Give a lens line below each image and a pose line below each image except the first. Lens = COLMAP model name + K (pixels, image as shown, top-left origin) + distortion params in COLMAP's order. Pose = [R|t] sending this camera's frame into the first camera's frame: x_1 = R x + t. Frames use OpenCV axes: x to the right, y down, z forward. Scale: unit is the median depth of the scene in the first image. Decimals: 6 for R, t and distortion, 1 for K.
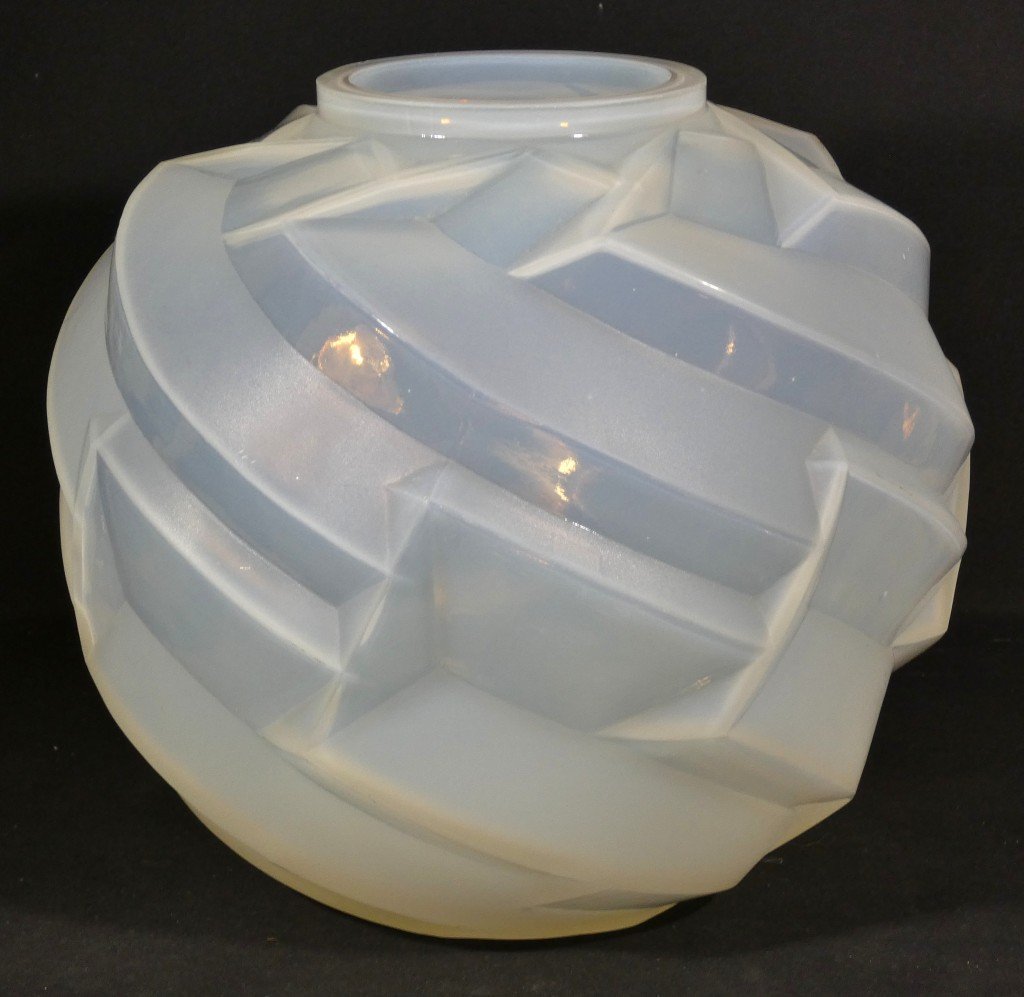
lens RADIAL K [[2840.6, 0, 511.5], [0, 2840.6, 497.7], [0, 0, 1]] dist [0.117839, 0.000000]
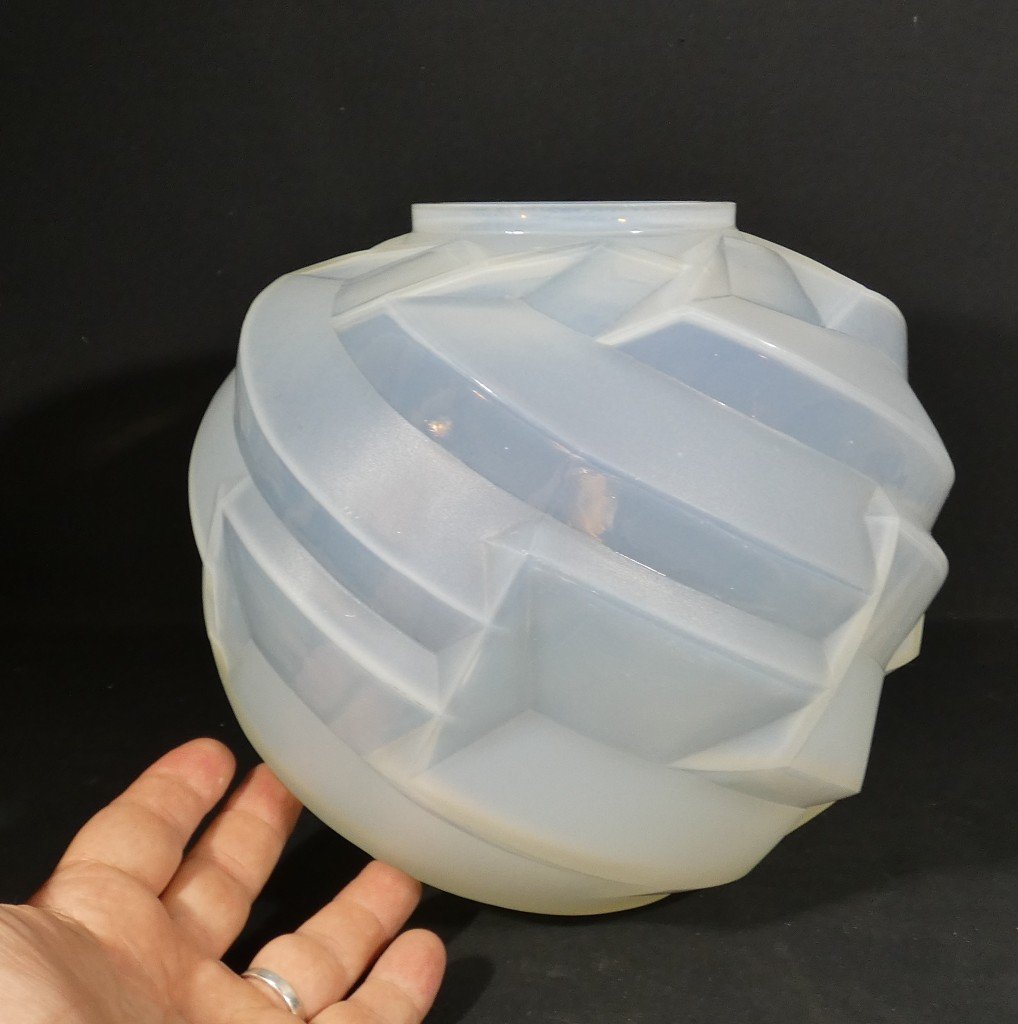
lens RADIAL K [[1285.5, 0, 503.8], [0, 1285.5, 512.8], [0, 0, 1]] dist [-0.001990, 0.000000]
pose [[0.999896, -0.001974, 0.014304, -0.041489], [0.002311, 0.999719, -0.023580, -0.002812], [-0.014254, 0.023610, 0.999620, 0.499090]]
